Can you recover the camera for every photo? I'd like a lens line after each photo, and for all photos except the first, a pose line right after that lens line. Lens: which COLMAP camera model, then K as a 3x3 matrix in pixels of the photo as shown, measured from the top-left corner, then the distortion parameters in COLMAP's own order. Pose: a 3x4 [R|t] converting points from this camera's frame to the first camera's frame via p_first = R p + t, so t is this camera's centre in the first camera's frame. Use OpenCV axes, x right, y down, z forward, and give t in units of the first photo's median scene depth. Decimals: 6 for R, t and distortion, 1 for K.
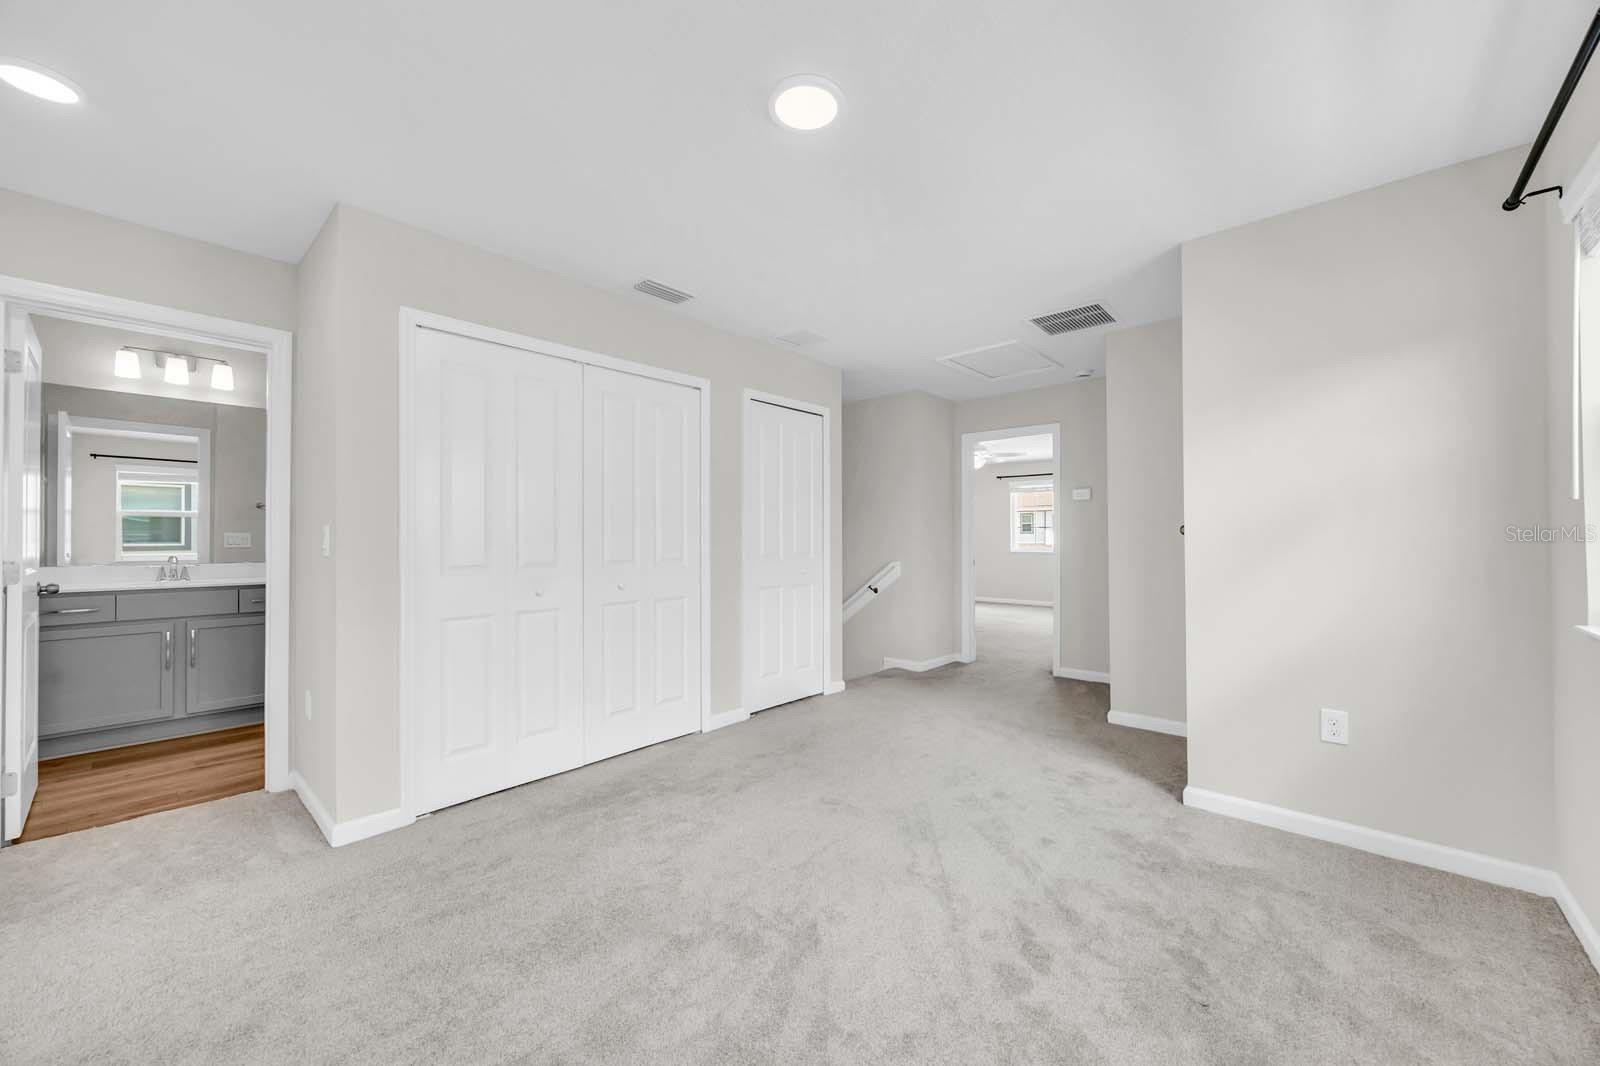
lens RADIAL K [[617.0, 0, 805.9], [0, 617.0, 535.8], [0, 0, 1]] dist [0.000443, 0.000033]
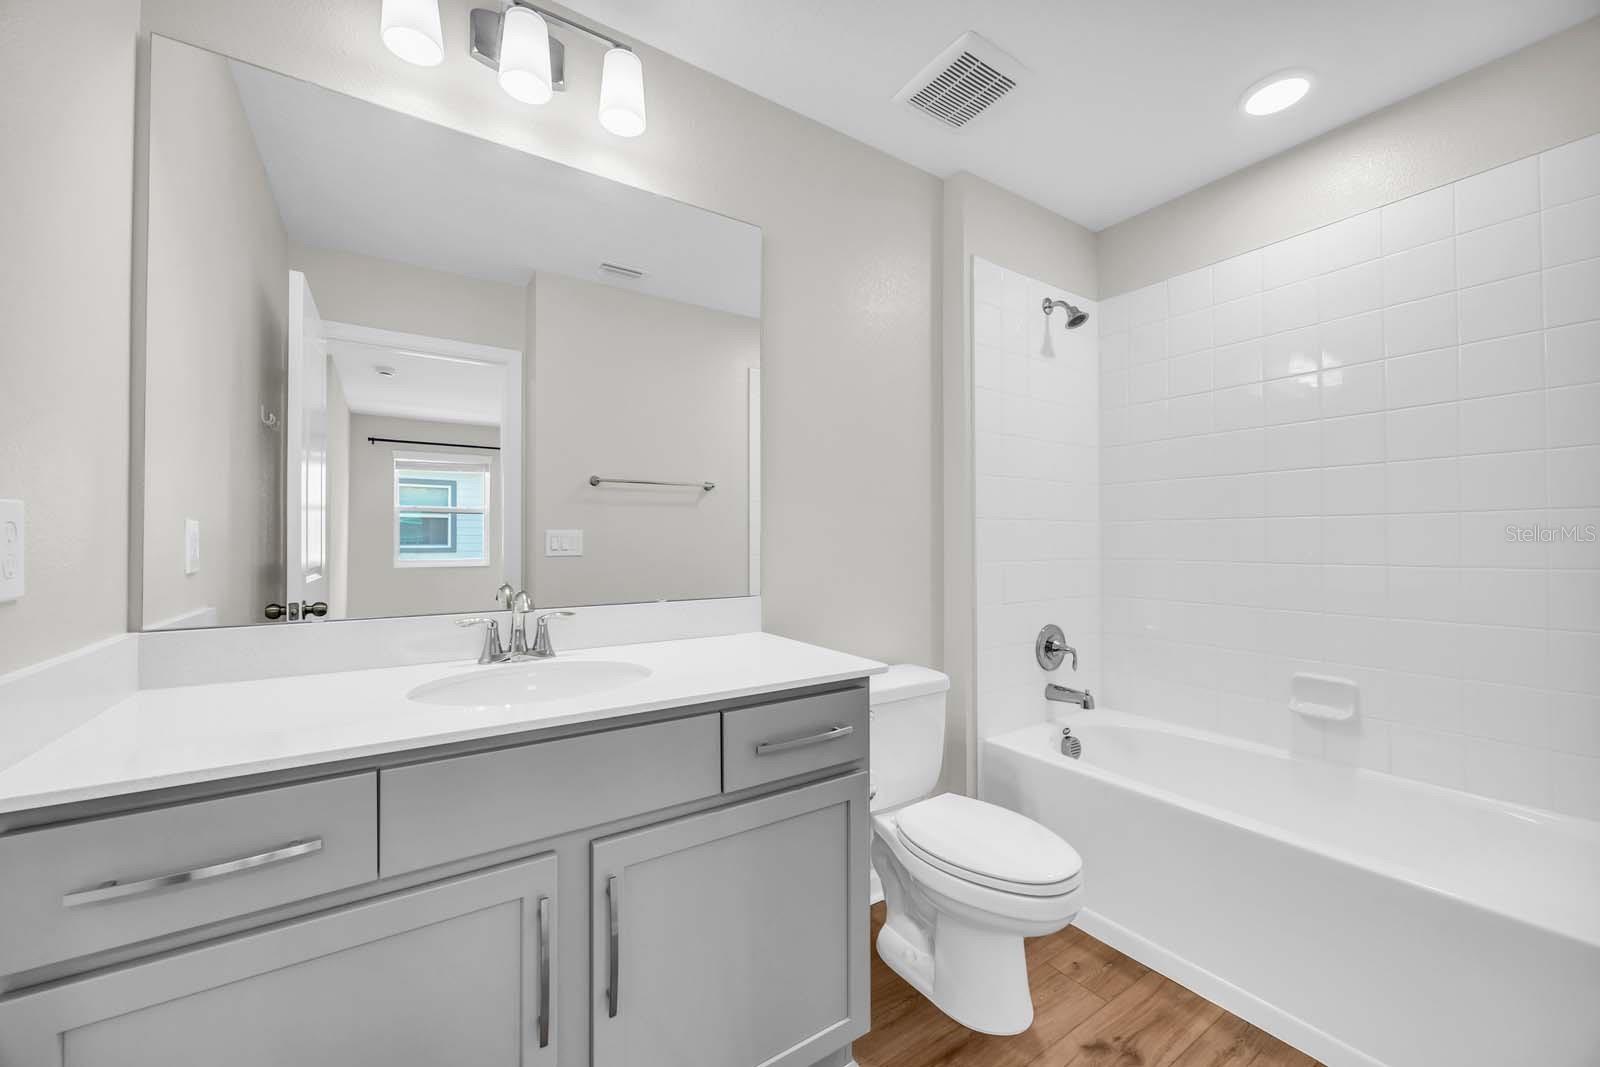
lens RADIAL K [[617.0, 0, 805.9], [0, 617.0, 536.3], [0, 0, 1]] dist [0.000443, 0.000033]
pose [[0.967903, -0.003205, -0.251304, -0.309082], [0.002803, 0.999994, -0.001959, 0.001619], [0.251309, 0.001192, 0.967906, 0.279027]]
